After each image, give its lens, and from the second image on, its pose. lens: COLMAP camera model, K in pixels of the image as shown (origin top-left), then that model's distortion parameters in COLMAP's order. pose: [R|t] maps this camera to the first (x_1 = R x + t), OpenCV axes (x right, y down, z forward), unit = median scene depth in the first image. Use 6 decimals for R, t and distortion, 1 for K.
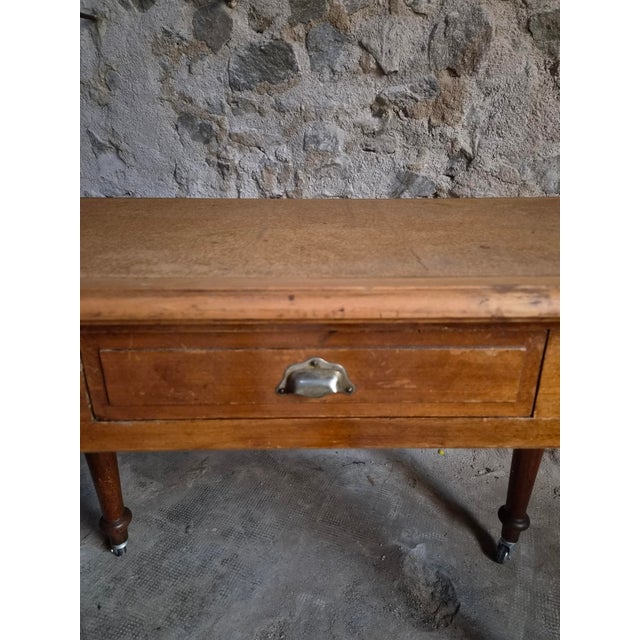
lens RADIAL K [[447.7, 0, 320.6], [0, 447.7, 317.3], [0, 0, 1]] dist [0.061428, -0.048618]
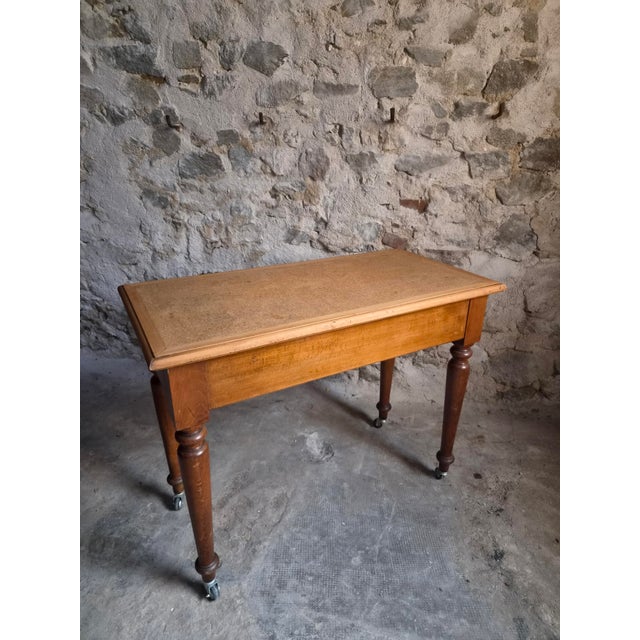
lens RADIAL K [[437.9, 0, 326.7], [0, 437.9, 318.3], [0, 0, 1]] dist [0.062863, -0.053042]
pose [[0.975089, -0.076594, 0.208168, -0.064427], [0.076562, 0.997031, 0.008221, 0.020747], [-0.208180, 0.007921, 0.978058, -0.693619]]
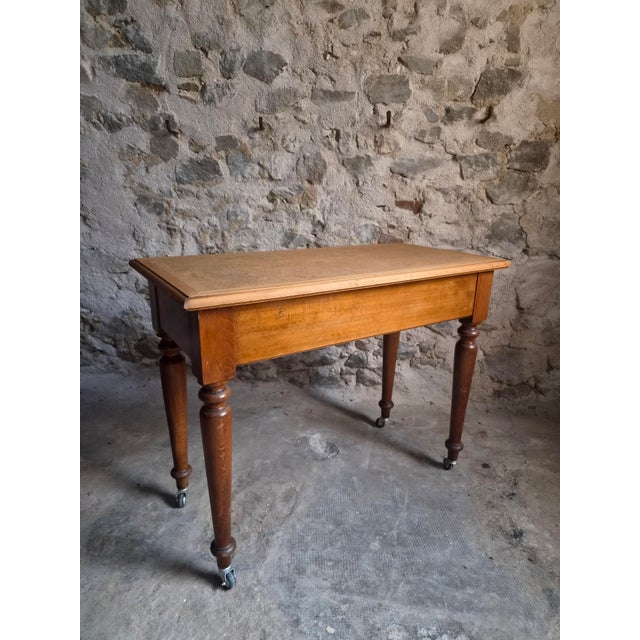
lens RADIAL K [[437.9, 0, 326.4], [0, 437.9, 326.8], [0, 0, 1]] dist [0.062863, -0.053042]
pose [[0.957482, -0.071622, 0.279460, -0.184041], [0.096913, 0.992252, -0.077741, 0.195582], [-0.271727, 0.101519, 0.957005, -0.658189]]
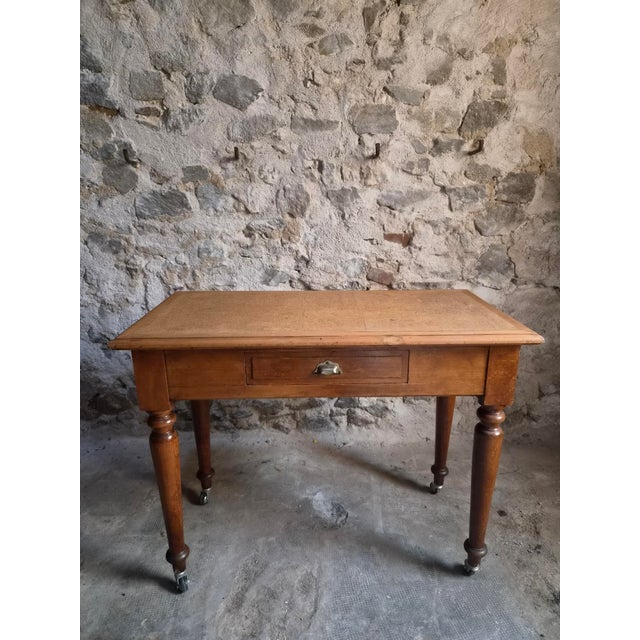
lens RADIAL K [[437.9, 0, 328.7], [0, 437.9, 315.6], [0, 0, 1]] dist [0.062863, -0.053042]
pose [[0.899189, -0.120575, 0.420620, -0.307704], [0.165278, 0.983663, -0.071350, -0.009224], [-0.405146, 0.133676, 0.904427, -0.491124]]
